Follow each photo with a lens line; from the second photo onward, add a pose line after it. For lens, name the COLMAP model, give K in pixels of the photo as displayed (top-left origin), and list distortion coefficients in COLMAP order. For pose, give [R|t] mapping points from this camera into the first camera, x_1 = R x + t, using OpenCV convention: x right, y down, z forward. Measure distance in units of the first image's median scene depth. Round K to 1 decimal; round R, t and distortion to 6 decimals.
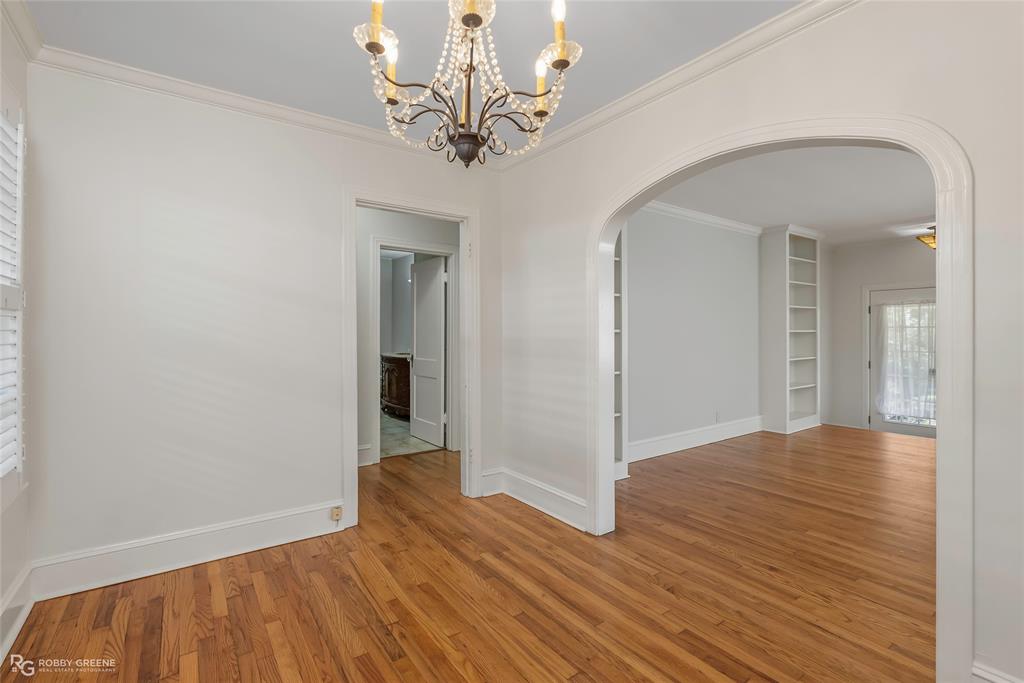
lens RADIAL K [[467.2, 0, 513.2], [0, 467.2, 333.6], [0, 0, 1]] dist [-0.003073, 0.001425]
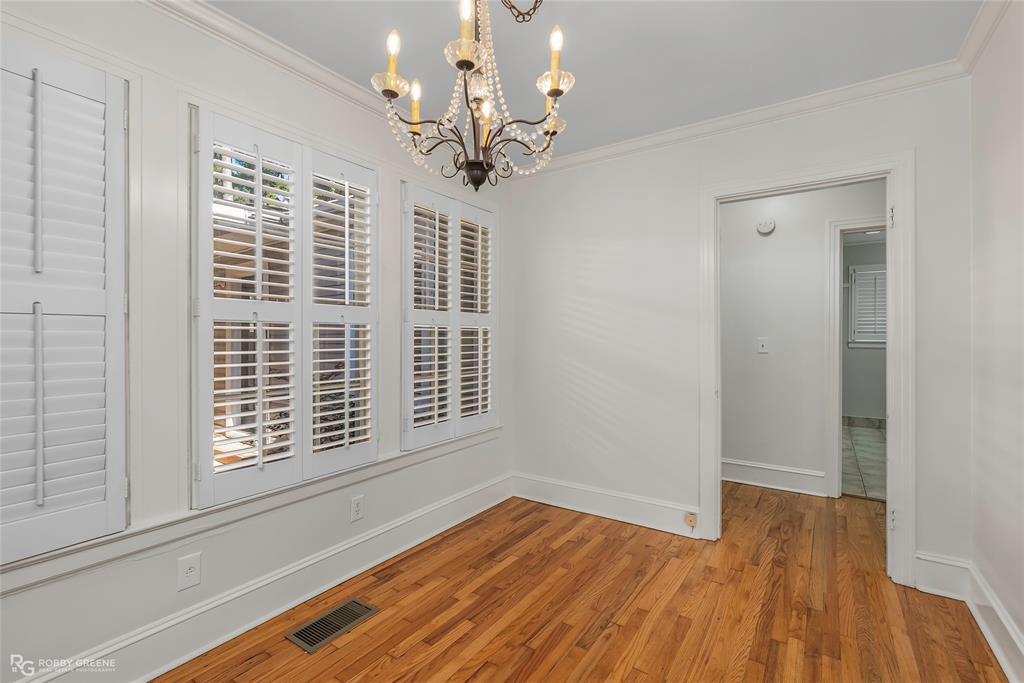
lens RADIAL K [[467.2, 0, 520.3], [0, 467.2, 337.5], [0, 0, 1]] dist [-0.003073, 0.001425]
pose [[0.352829, 0.001356, -0.935687, 0.554730], [0.001192, 0.999997, 0.001898, -0.009723], [0.935687, -0.001785, 0.352826, 0.390911]]
